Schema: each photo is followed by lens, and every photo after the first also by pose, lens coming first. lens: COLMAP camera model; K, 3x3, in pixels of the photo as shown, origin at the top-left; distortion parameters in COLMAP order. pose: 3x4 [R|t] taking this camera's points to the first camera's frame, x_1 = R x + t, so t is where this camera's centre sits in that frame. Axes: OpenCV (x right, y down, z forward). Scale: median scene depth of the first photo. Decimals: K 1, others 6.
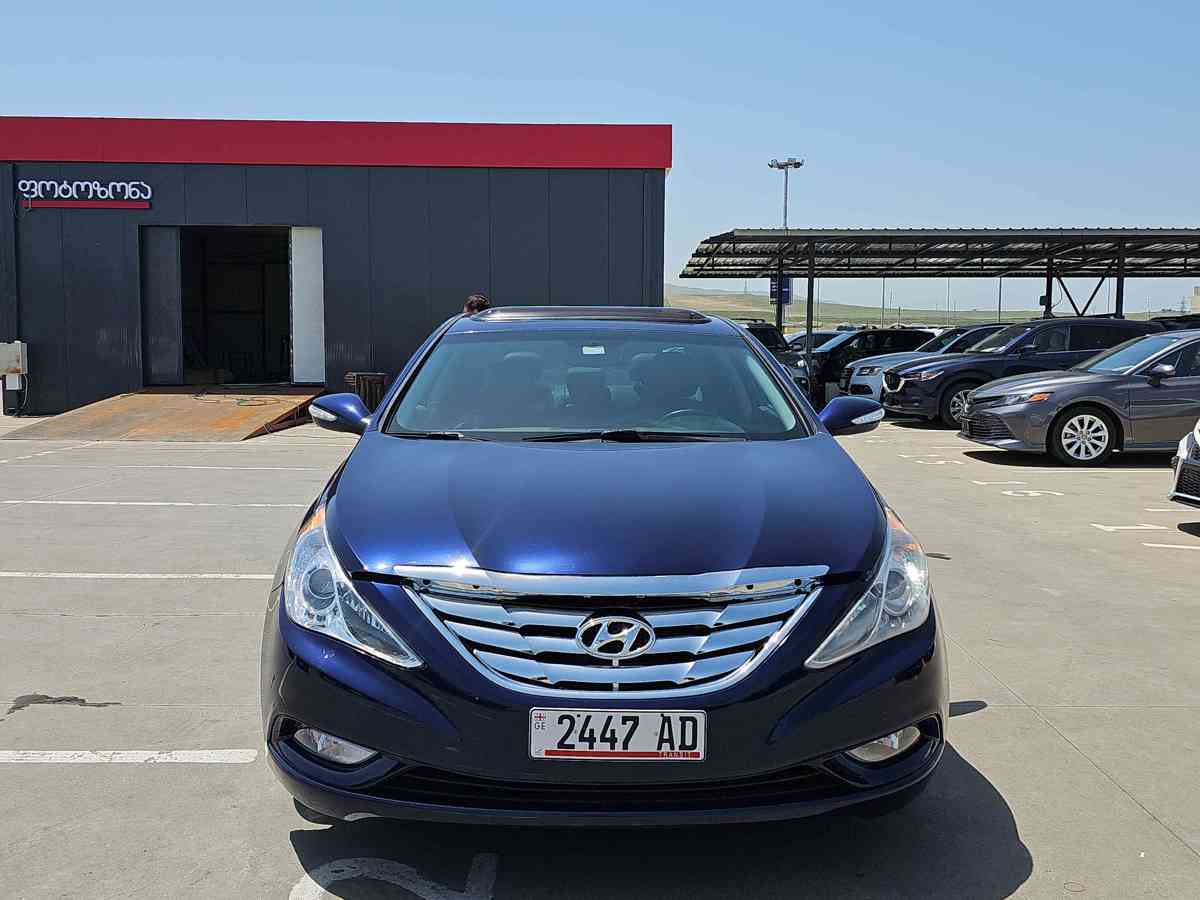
lens RADIAL K [[1088.9, 0, 600.0], [0, 1088.9, 450.0], [0, 0, 1]] dist [0.101602, -0.155995]
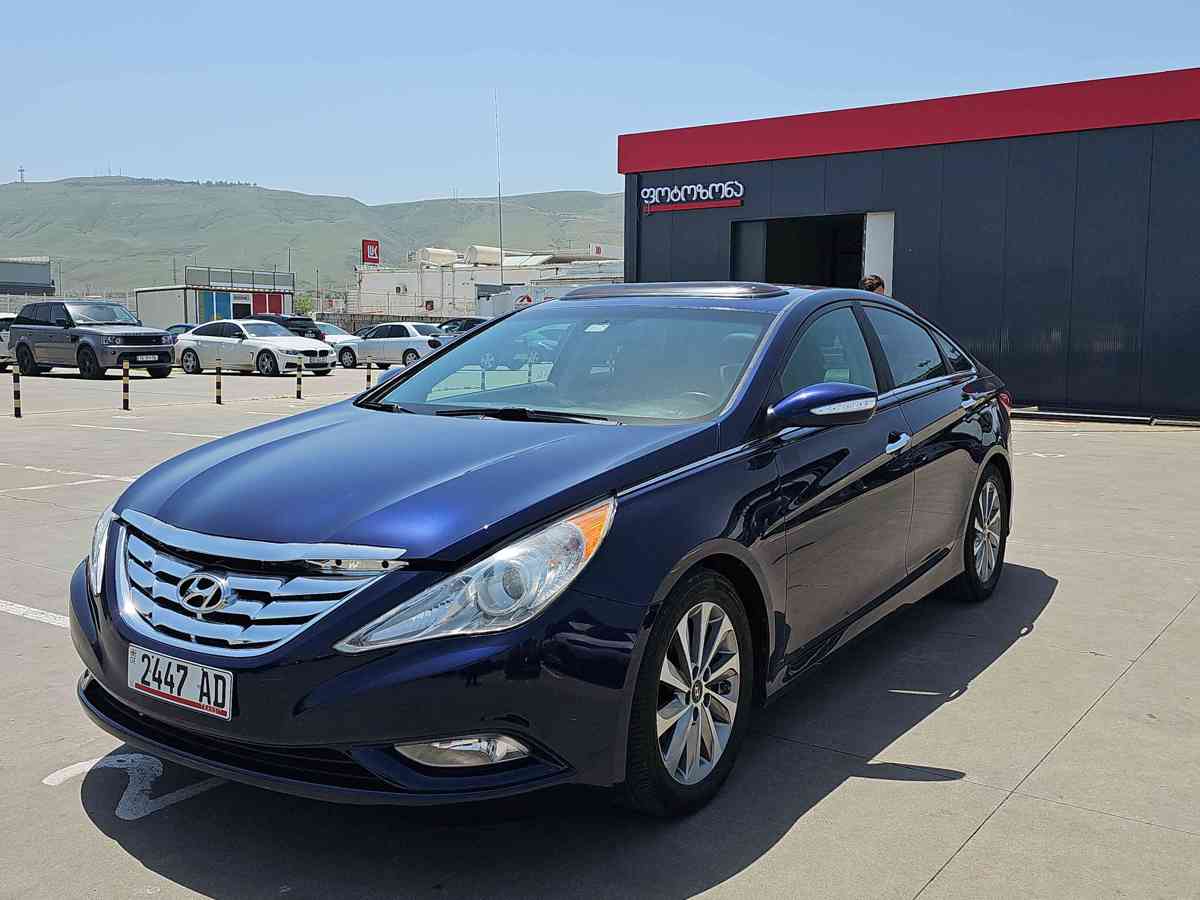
lens RADIAL K [[1088.9, 0, 600.0], [0, 1088.9, 450.0], [0, 0, 1]] dist [0.101602, -0.155995]
pose [[0.820898, 0.059859, -0.567929, 0.891284], [-0.052971, 0.998185, 0.028641, -0.017406], [0.568613, 0.006573, 0.822579, 0.321173]]
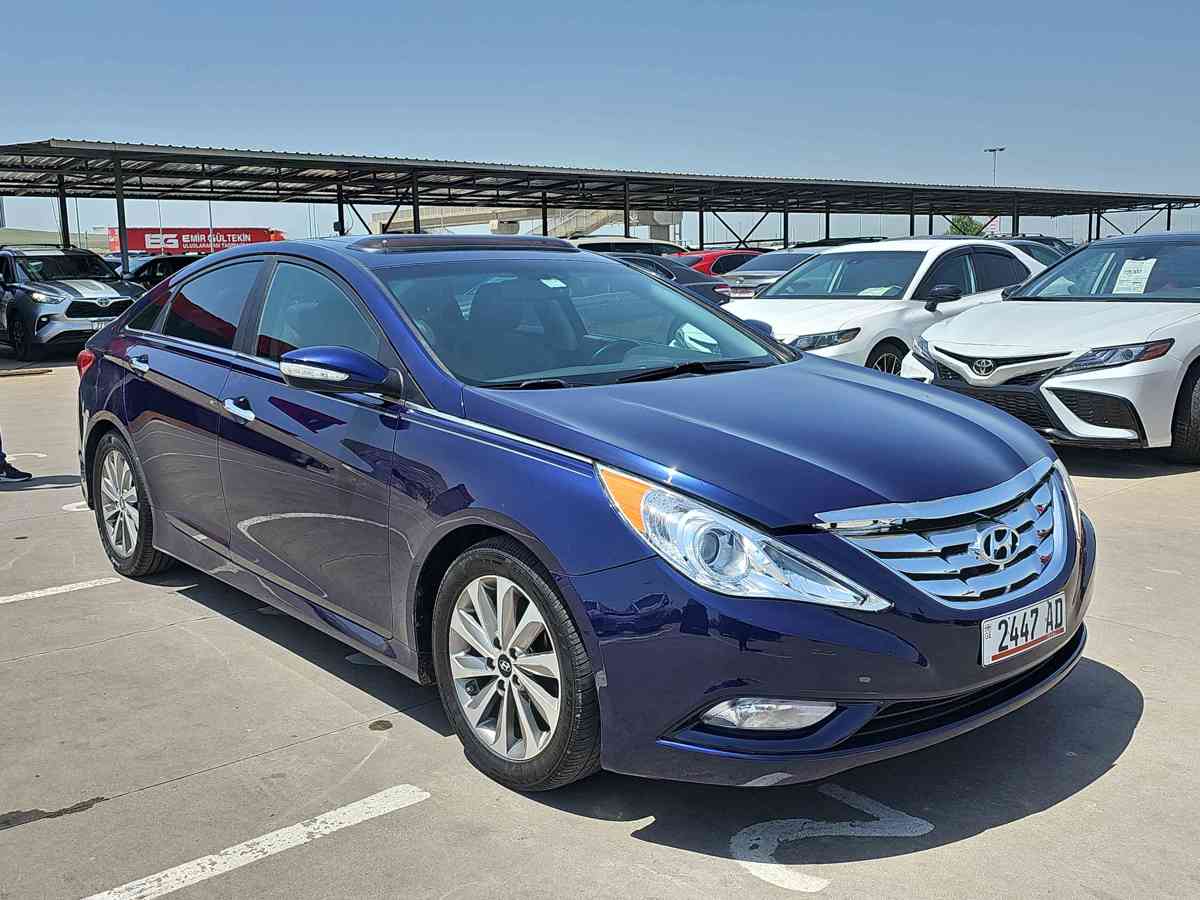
lens RADIAL K [[1088.9, 0, 600.0], [0, 1088.9, 450.0], [0, 0, 1]] dist [0.101602, -0.155995]
pose [[0.778487, -0.124930, 0.615102, -0.921625], [0.083450, 0.991892, 0.095843, -0.059029], [-0.622089, -0.023282, 0.782601, 0.368693]]
